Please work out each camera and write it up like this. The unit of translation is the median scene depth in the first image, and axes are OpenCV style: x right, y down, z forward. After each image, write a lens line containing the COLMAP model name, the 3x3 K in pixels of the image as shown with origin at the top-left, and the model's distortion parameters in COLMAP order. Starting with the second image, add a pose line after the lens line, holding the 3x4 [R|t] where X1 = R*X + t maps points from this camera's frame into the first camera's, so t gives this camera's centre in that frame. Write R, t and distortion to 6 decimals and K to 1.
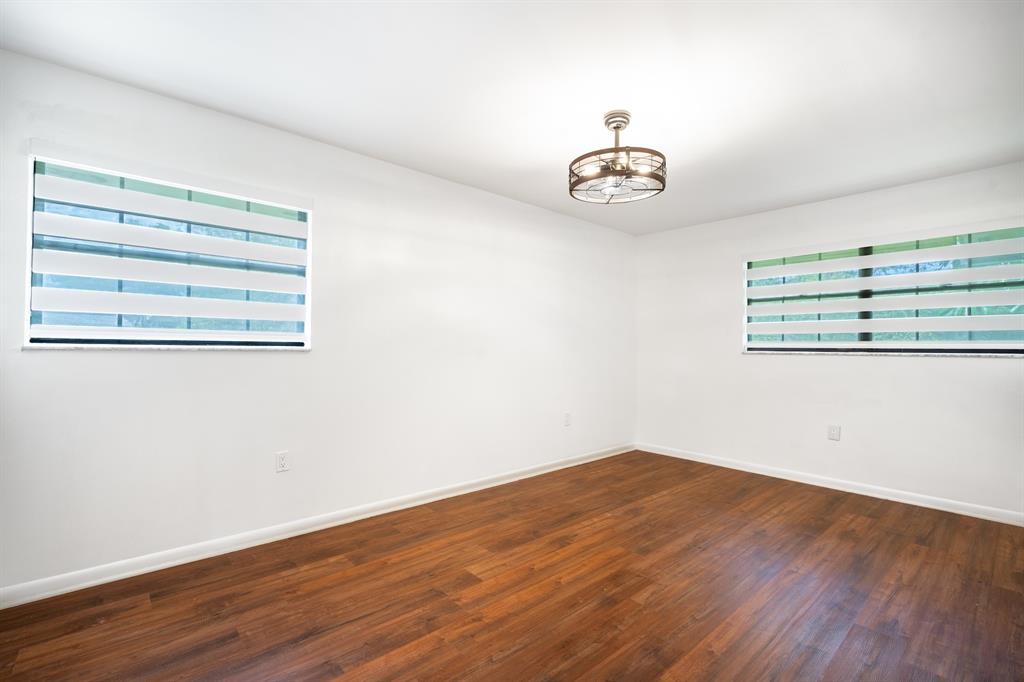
lens RADIAL K [[464.5, 0, 512.0], [0, 464.5, 341.0], [0, 0, 1]] dist [-0.001879, 0.000229]
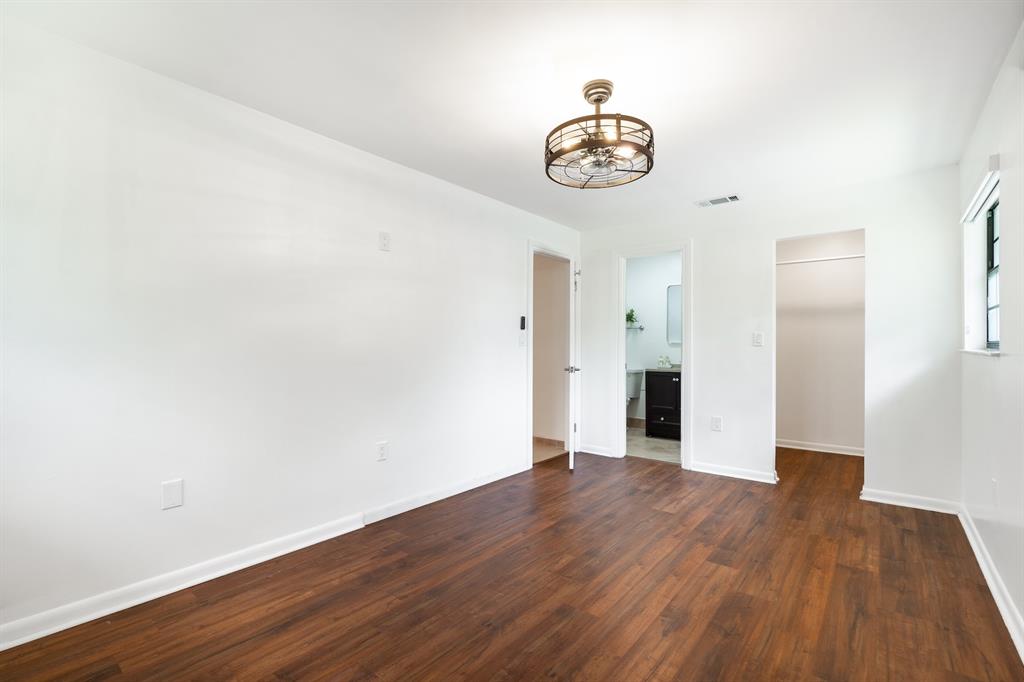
lens RADIAL K [[464.5, 0, 512.0], [0, 464.5, 341.0], [0, 0, 1]] dist [-0.001879, 0.000229]
pose [[-0.986628, -0.013184, -0.162453, 0.681103], [-0.009997, 0.999742, -0.020417, 0.029269], [0.162680, -0.018520, -0.986505, 2.384994]]
